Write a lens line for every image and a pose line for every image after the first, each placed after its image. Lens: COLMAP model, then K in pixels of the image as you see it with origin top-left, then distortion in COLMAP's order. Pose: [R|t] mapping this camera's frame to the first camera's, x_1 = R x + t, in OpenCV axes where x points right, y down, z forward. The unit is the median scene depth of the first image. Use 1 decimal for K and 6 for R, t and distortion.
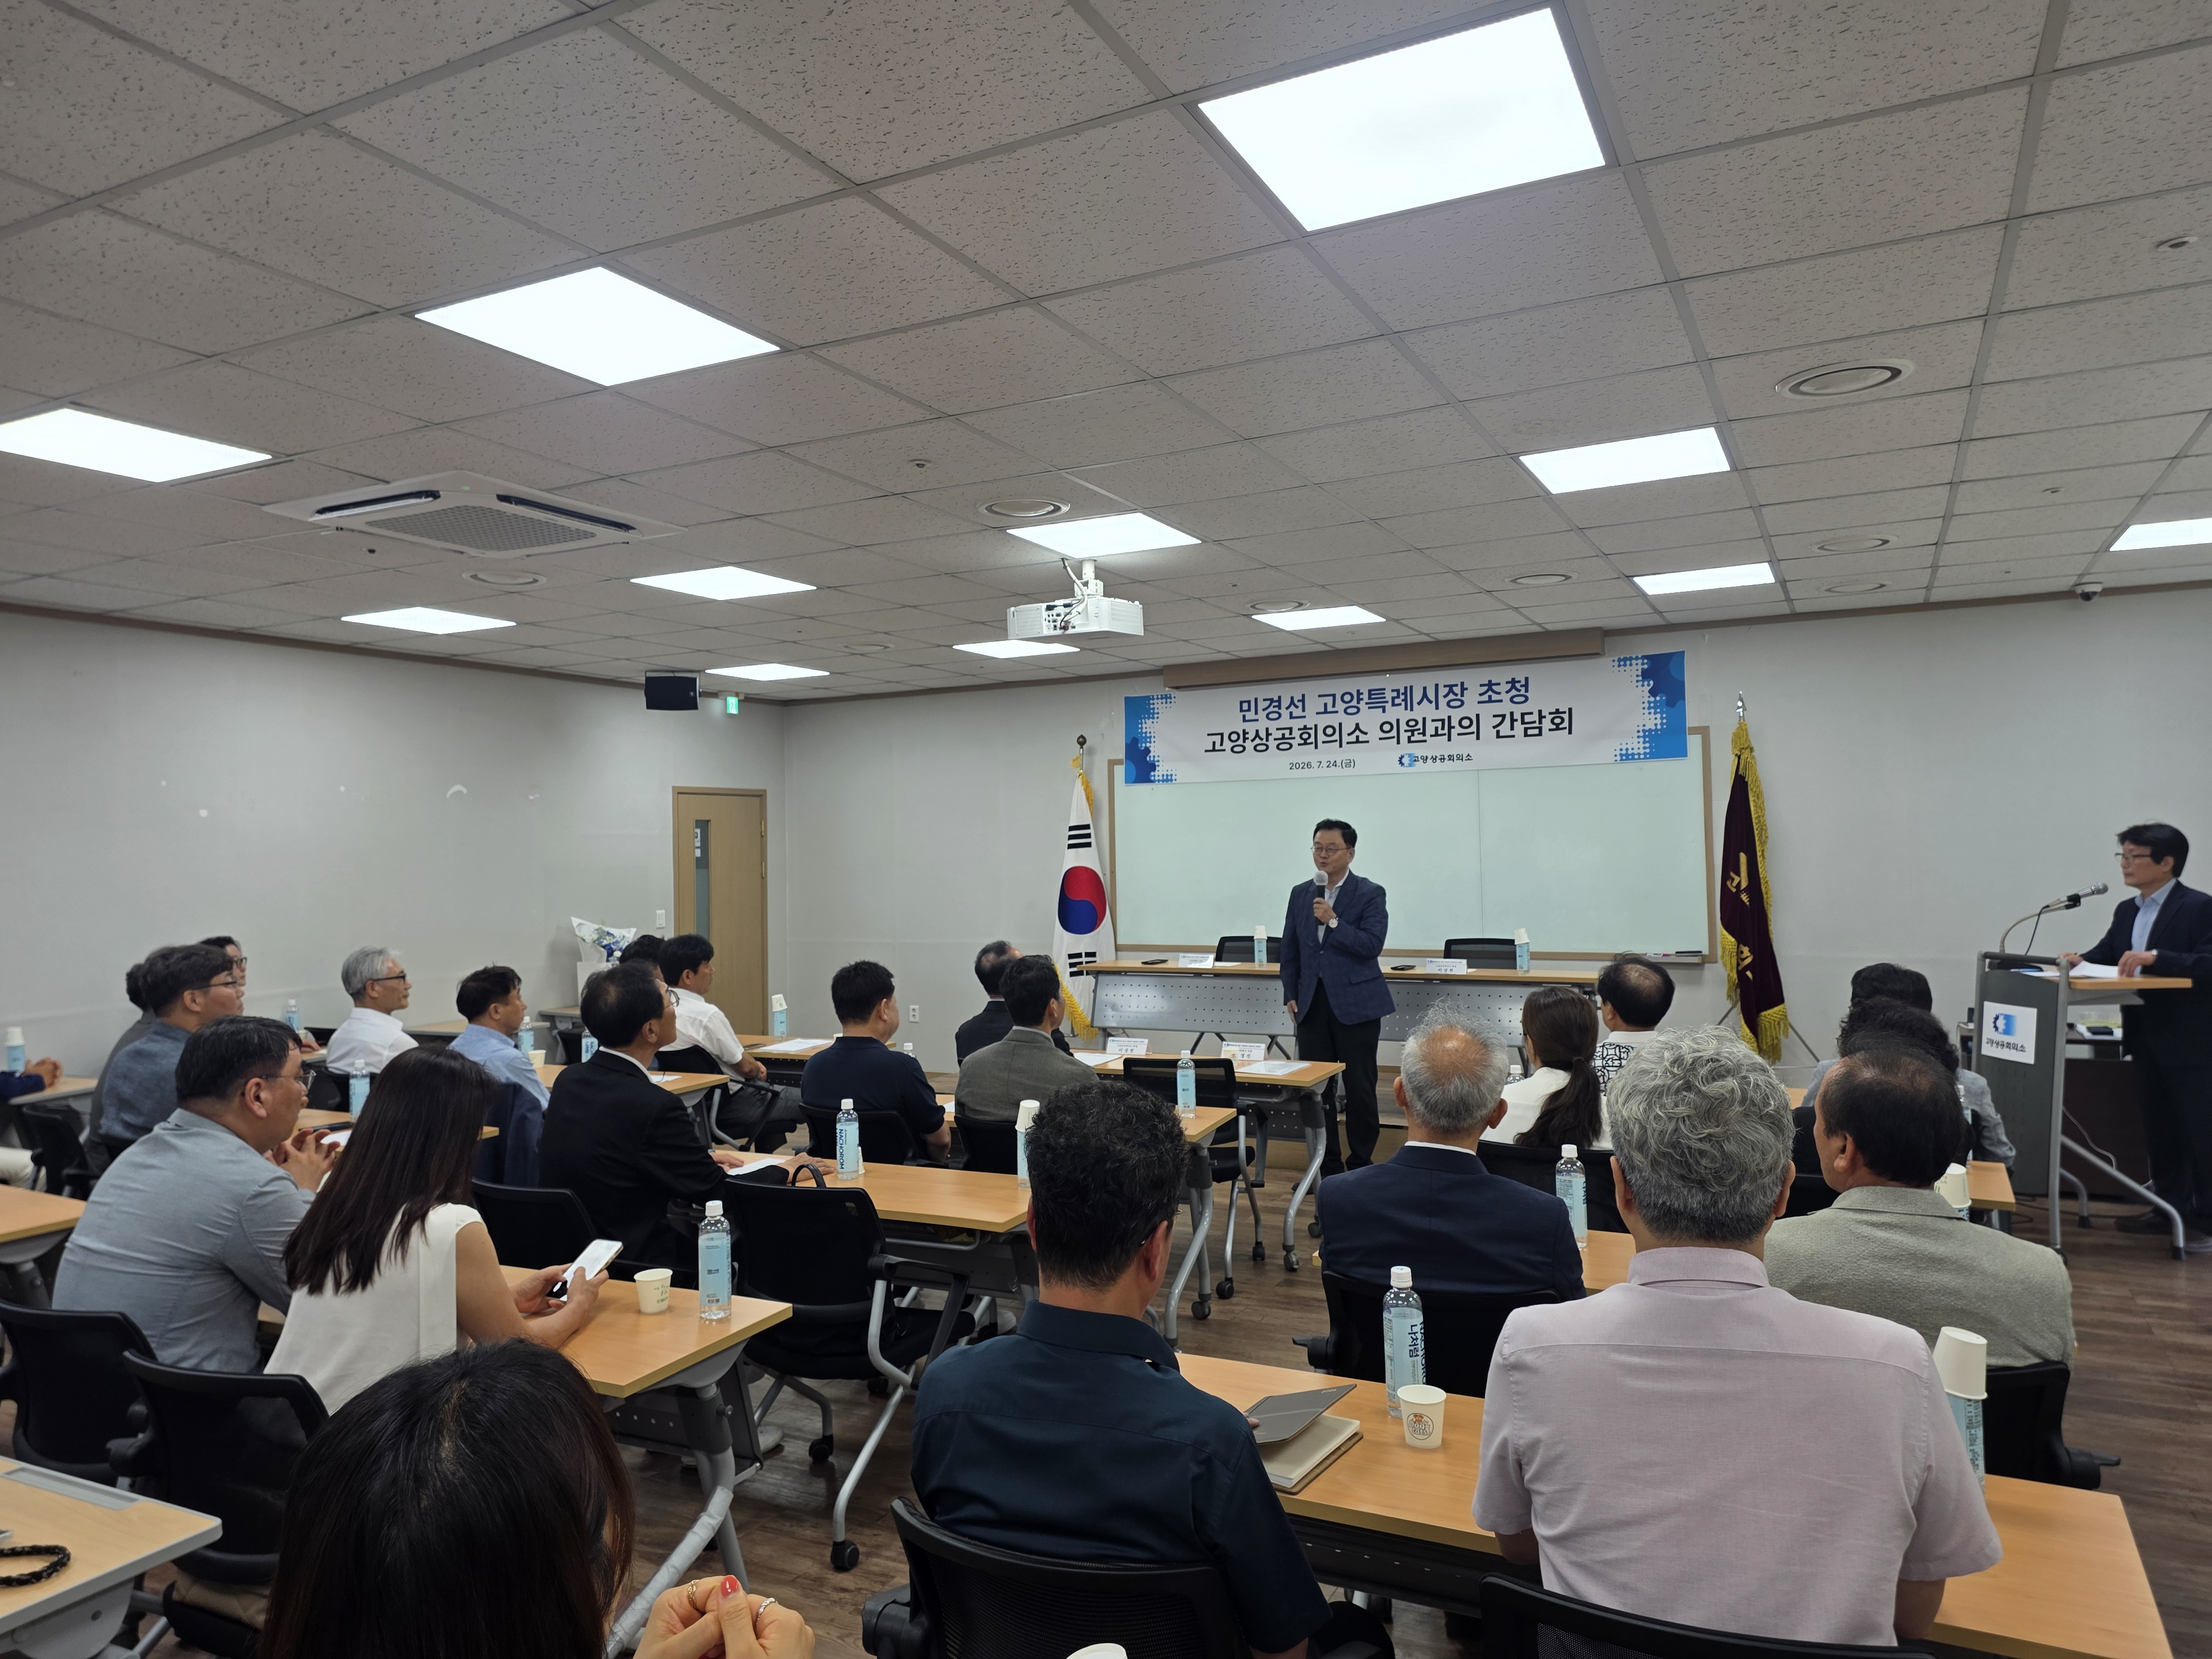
lens RADIAL K [[1462.2, 0, 1077.9], [0, 1462.2, 823.9], [0, 0, 1]] dist [0.120741, -0.146384]
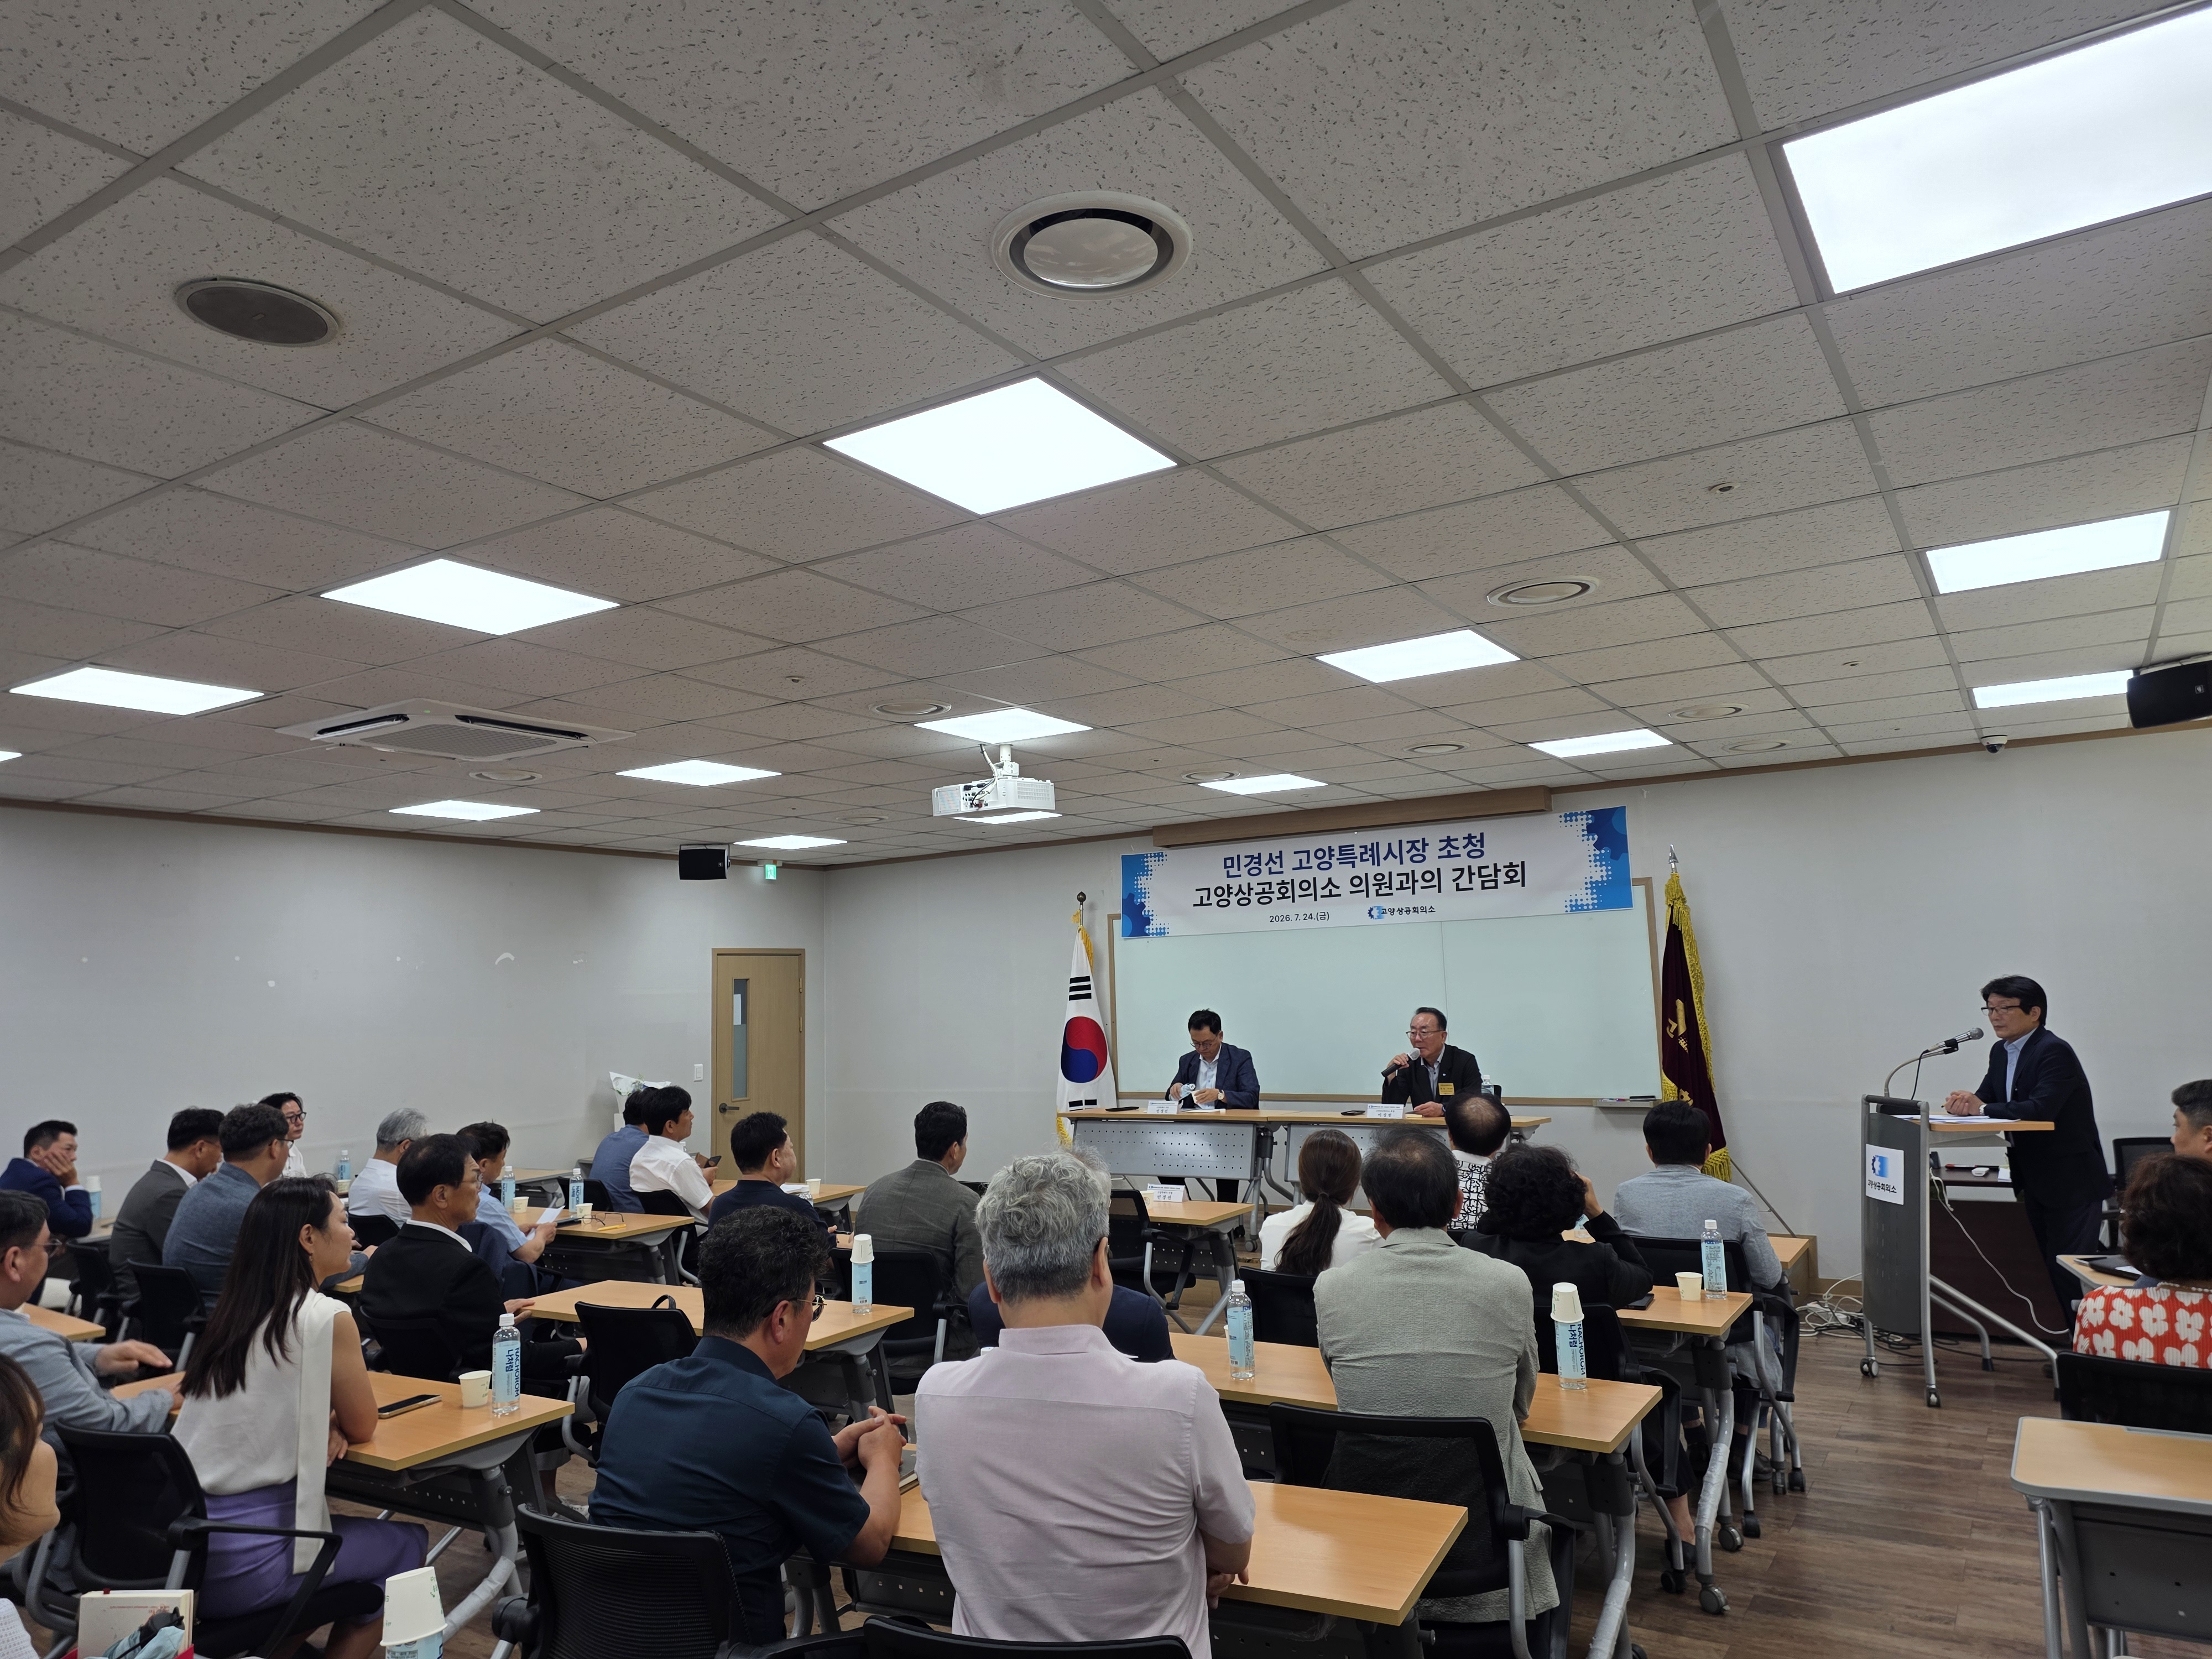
lens RADIAL K [[1445.0, 0, 1080.2], [0, 1445.0, 841.5], [0, 0, 1]] dist [0.142839, -0.198827]
pose [[0.995615, -0.022200, -0.090875, 0.166265], [0.014139, 0.995985, -0.088400, -0.007369], [0.092473, 0.086728, 0.991931, -0.088410]]
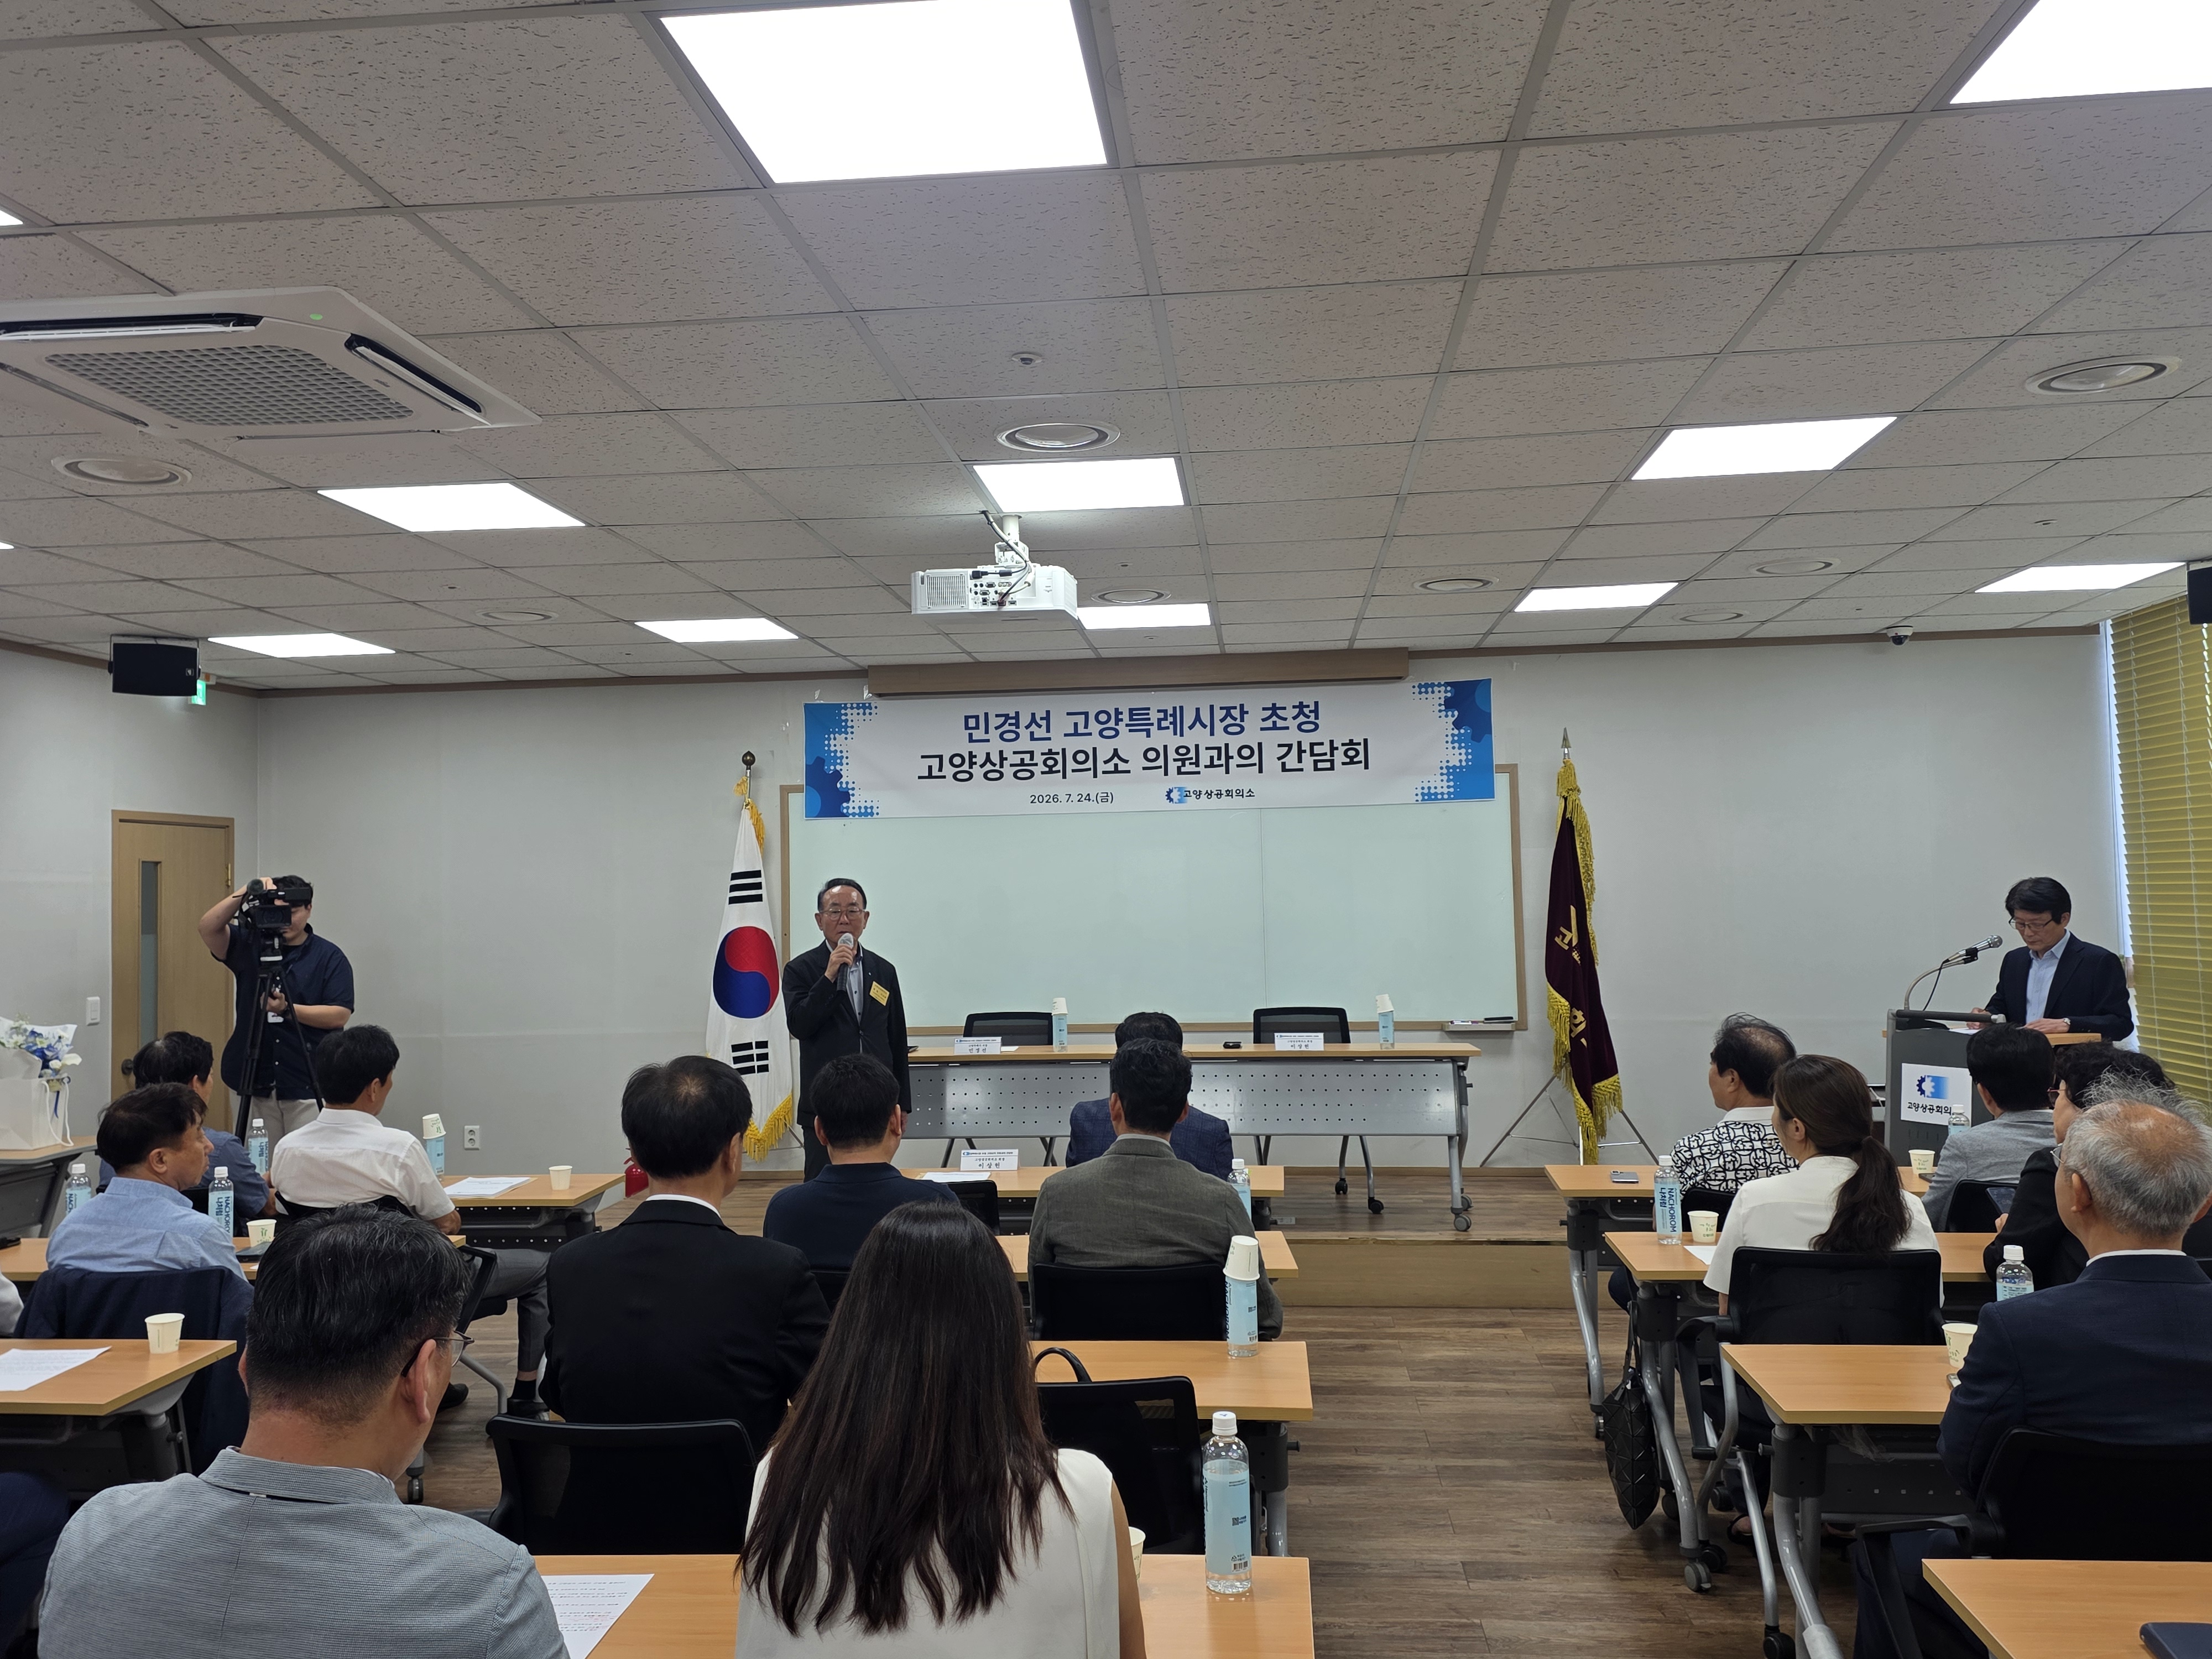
lens RADIAL K [[1774.1, 0, 1078.3], [0, 1774.1, 826.9], [0, 0, 1]] dist [0.223726, -0.452016]
pose [[0.929332, 0.016132, 0.368893, -0.304269], [-0.005227, 0.999520, -0.030541, 0.008753], [-0.369209, 0.026454, 0.928970, 0.133133]]
